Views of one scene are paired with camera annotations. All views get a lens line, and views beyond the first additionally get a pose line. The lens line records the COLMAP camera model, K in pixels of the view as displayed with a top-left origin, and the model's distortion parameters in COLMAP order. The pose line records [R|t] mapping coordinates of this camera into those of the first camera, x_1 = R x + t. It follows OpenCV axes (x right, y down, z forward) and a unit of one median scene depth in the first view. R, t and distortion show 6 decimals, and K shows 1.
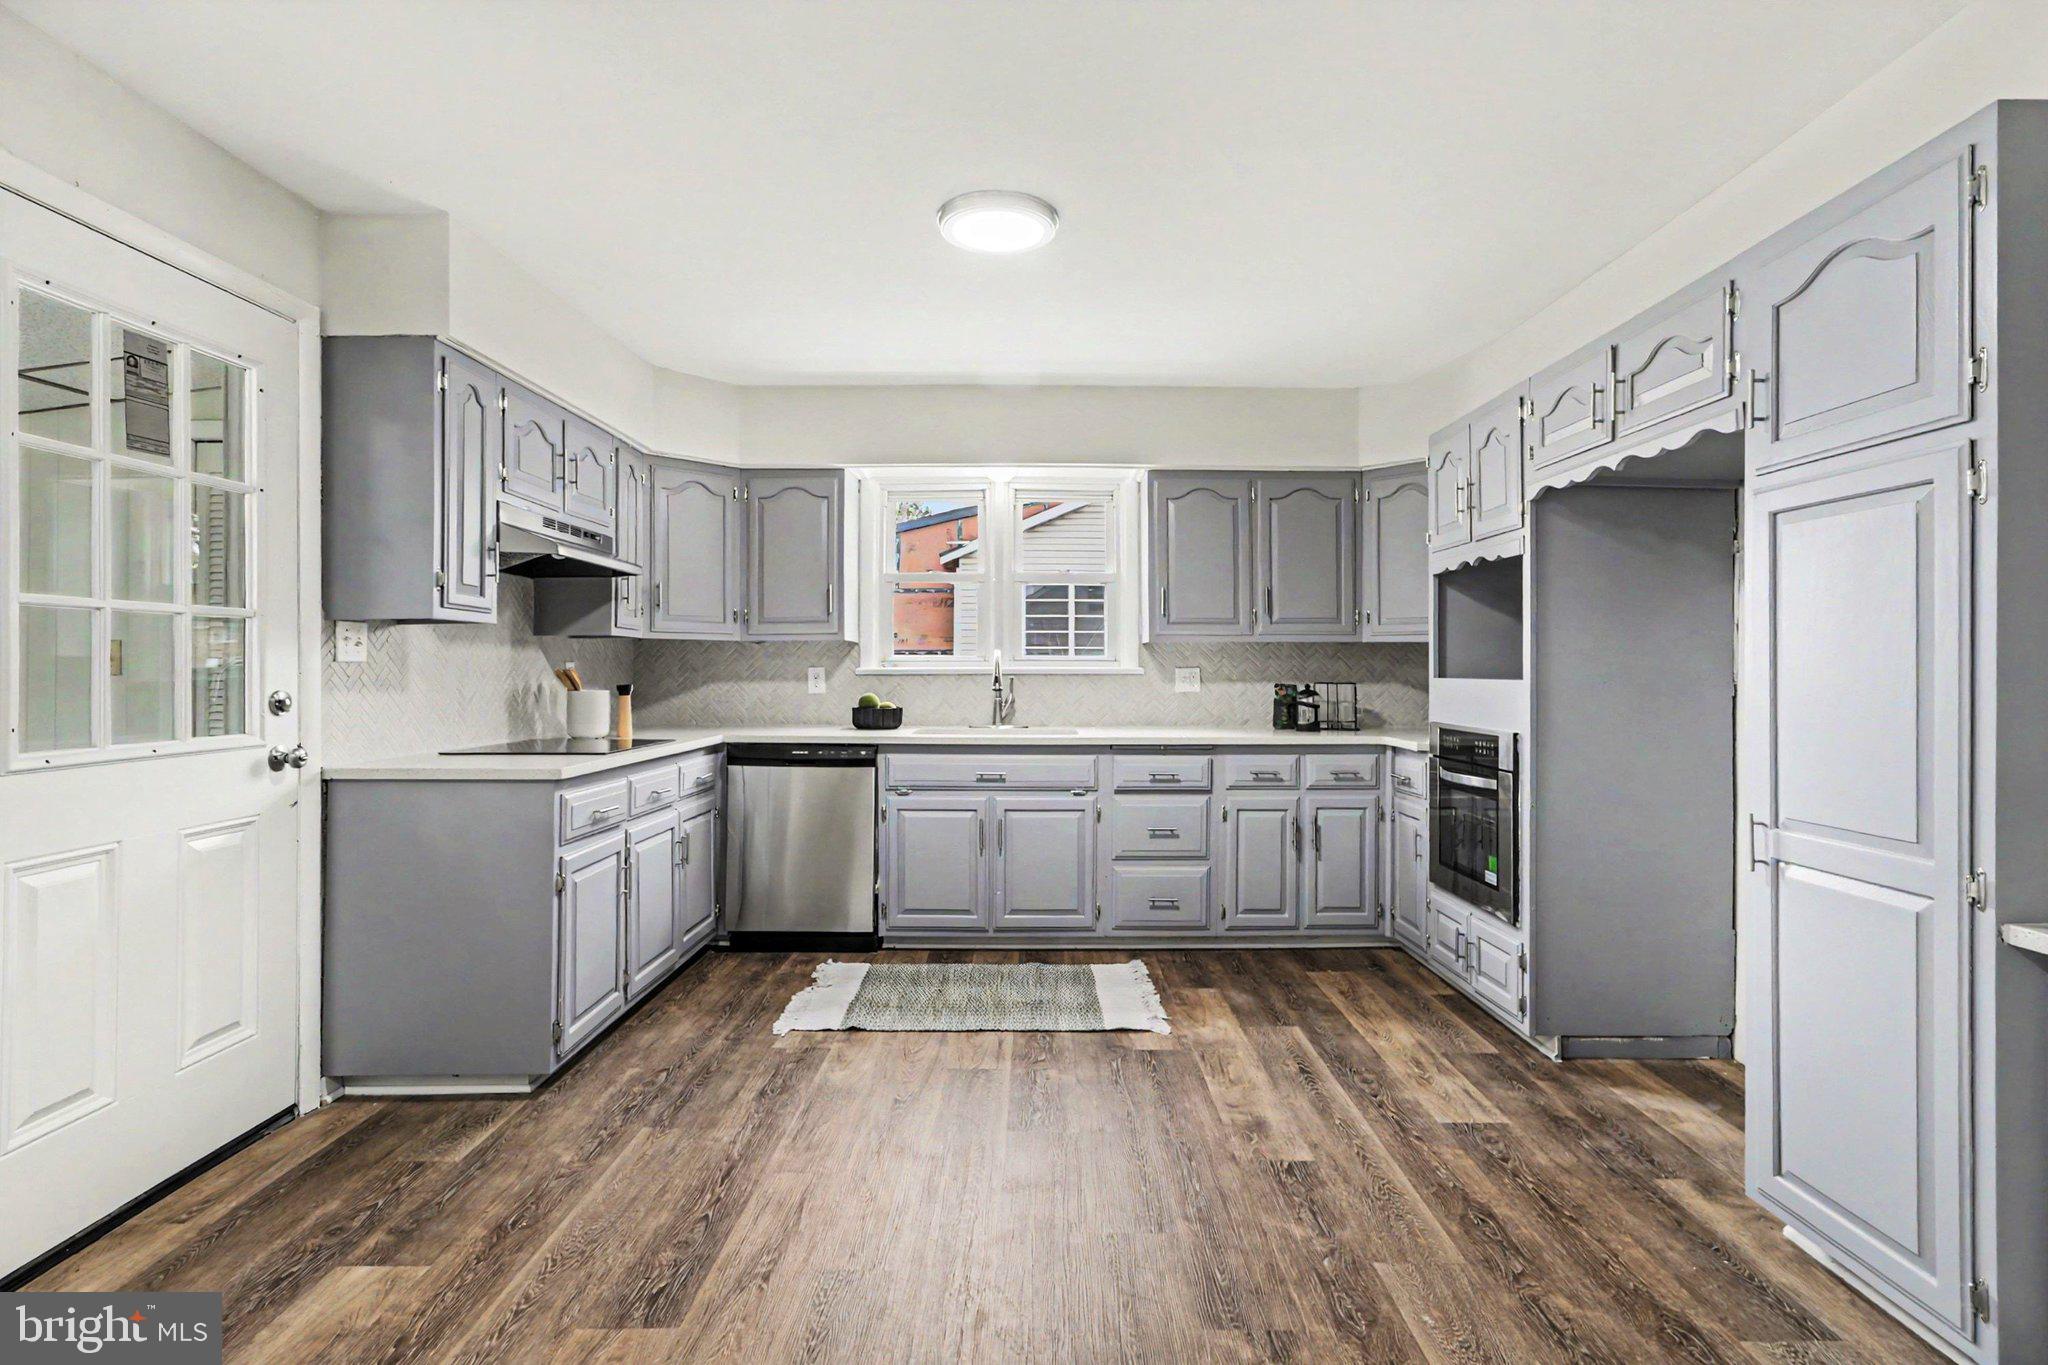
lens RADIAL K [[951.4, 0, 1028.6], [0, 951.4, 664.1], [0, 0, 1]] dist [0.000508, 0.000589]
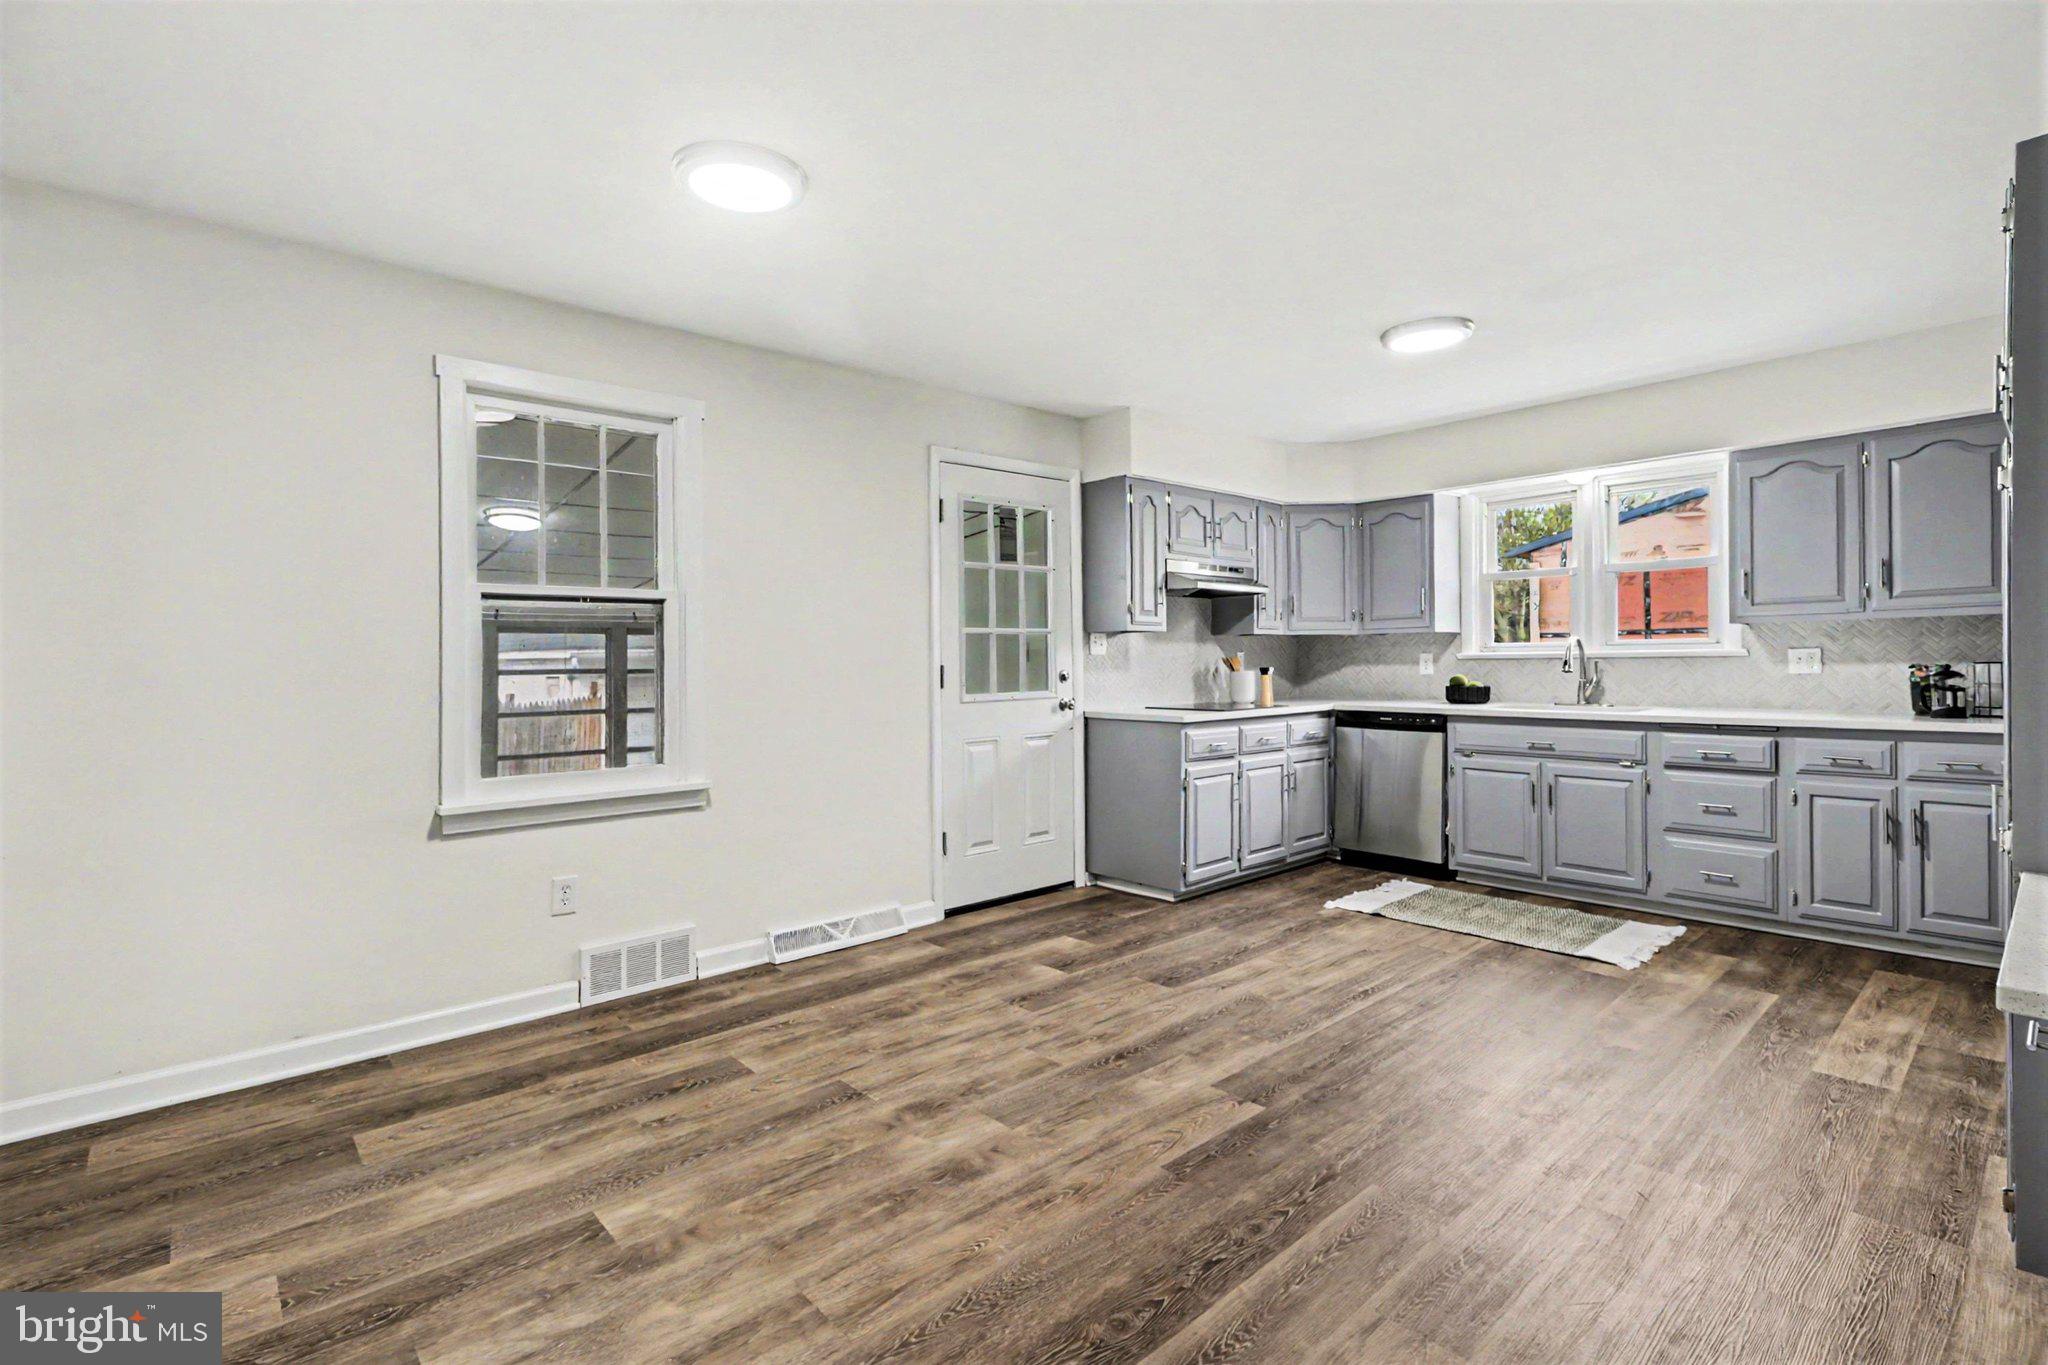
lens RADIAL K [[951.4, 0, 1028.6], [0, 951.4, 664.1], [0, 0, 1]] dist [0.000508, 0.000589]
pose [[0.661852, -0.005732, -0.749612, 0.422807], [0.017382, 0.999819, 0.007702, -0.000996], [0.749433, -0.018127, 0.661832, -0.237050]]
